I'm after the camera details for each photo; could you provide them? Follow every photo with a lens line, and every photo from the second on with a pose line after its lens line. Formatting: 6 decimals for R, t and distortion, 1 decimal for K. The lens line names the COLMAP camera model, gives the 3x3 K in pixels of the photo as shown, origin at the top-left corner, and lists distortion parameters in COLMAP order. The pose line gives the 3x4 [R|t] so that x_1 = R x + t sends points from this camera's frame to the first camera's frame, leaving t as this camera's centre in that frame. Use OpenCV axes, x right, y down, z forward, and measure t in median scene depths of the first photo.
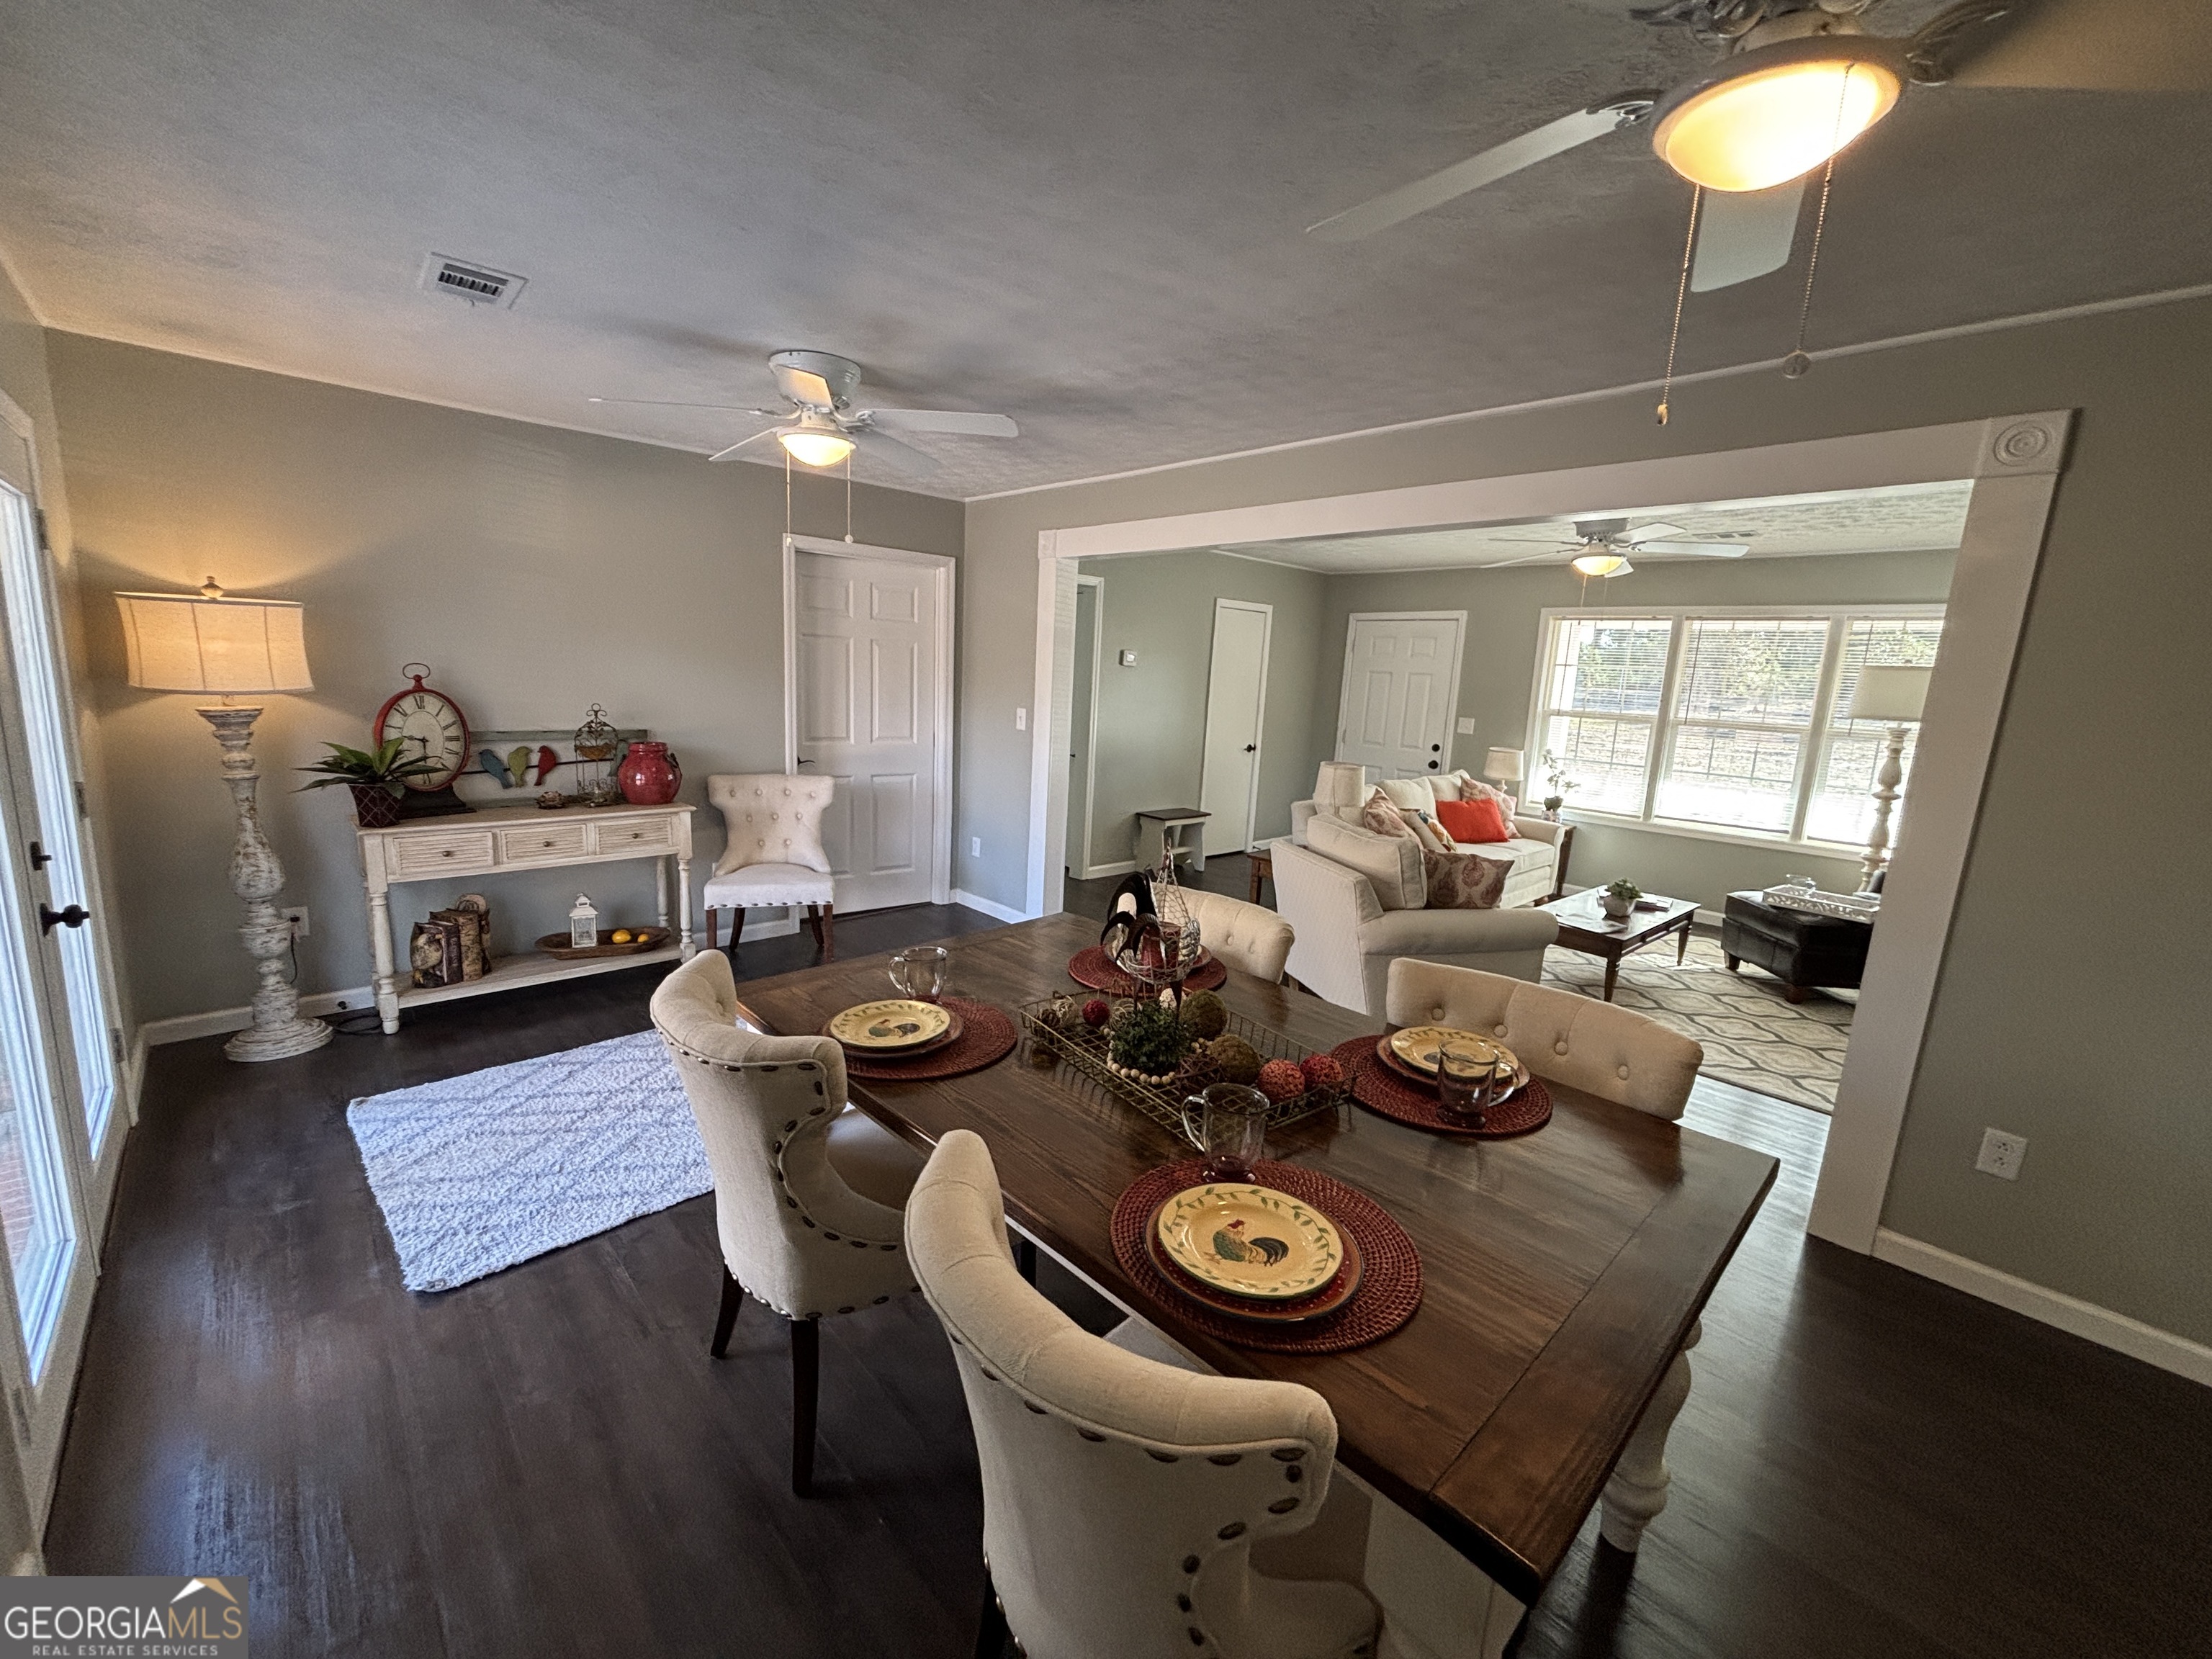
lens RADIAL K [[892.1, 0, 1100.7], [0, 892.1, 828.5], [0, 0, 1]] dist [0.001716, -0.000403]
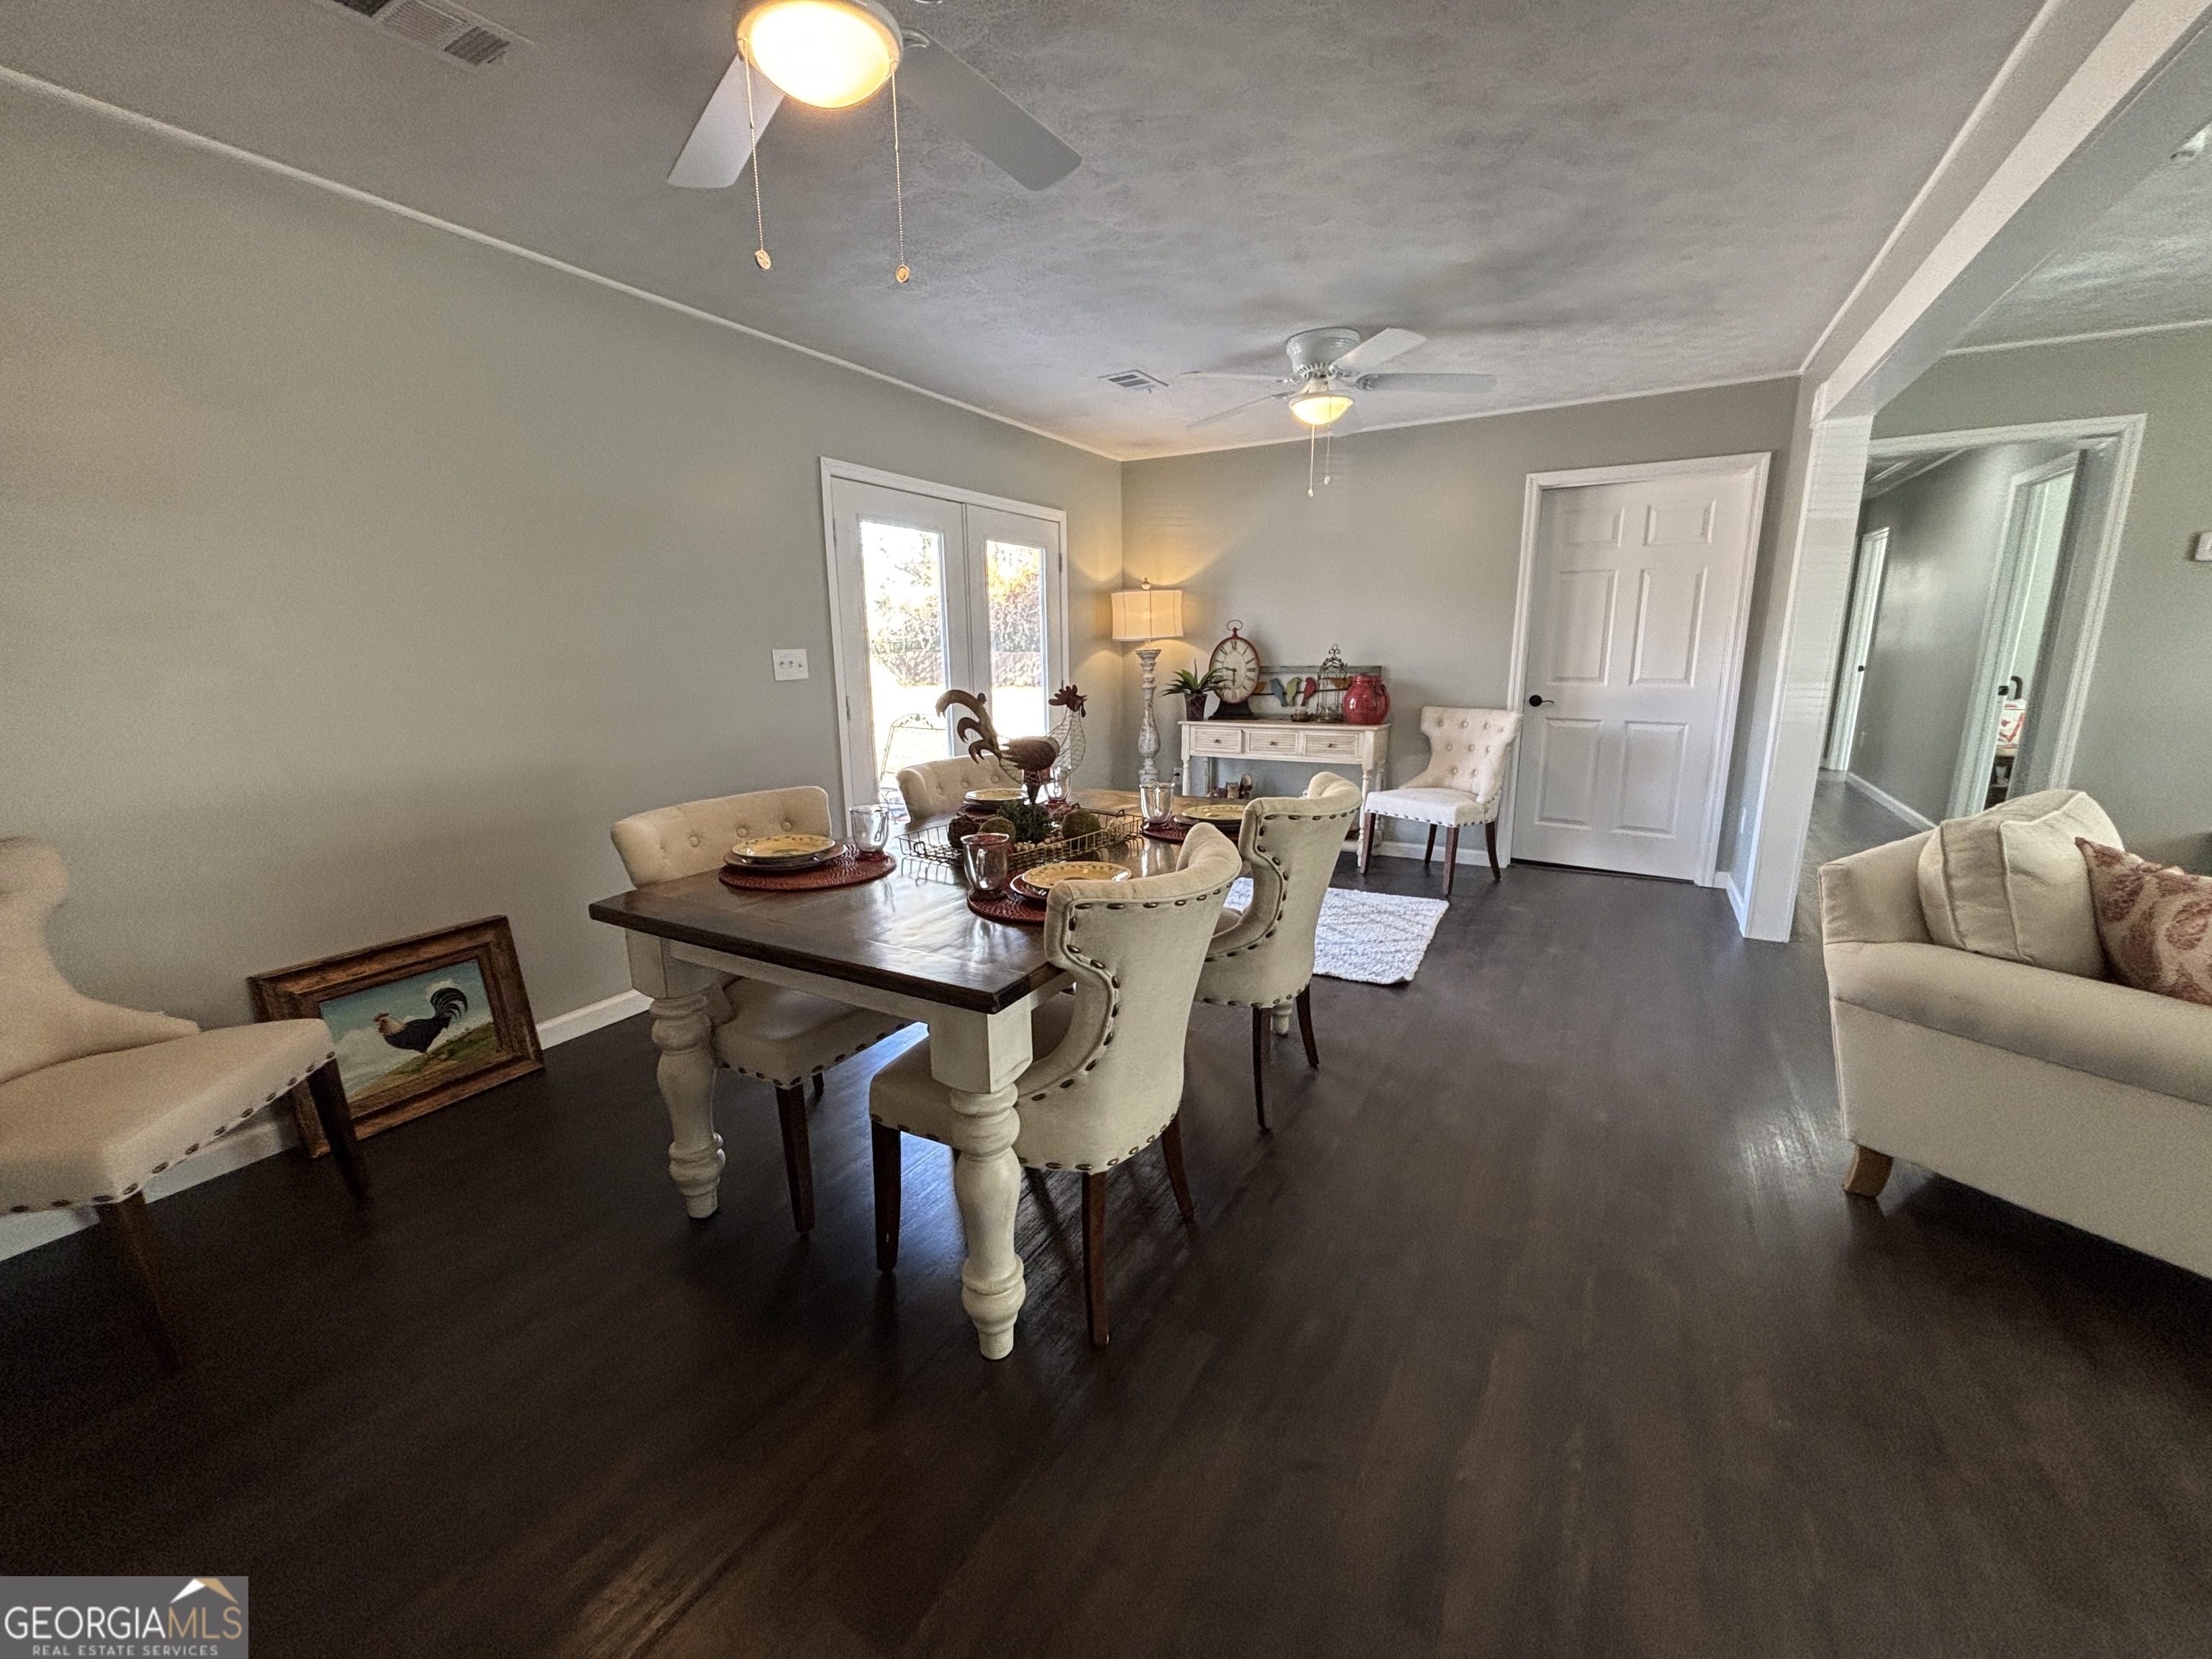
lens RADIAL K [[887.4, 0, 1099.1], [0, 887.4, 826.1], [0, 0, 1]] dist [0.001108, -0.000293]
pose [[0.281891, 0.146321, -0.948223, 0.621671], [-0.141964, 0.983785, 0.109605, 0.029799], [0.948885, 0.103717, 0.298092, 0.310572]]
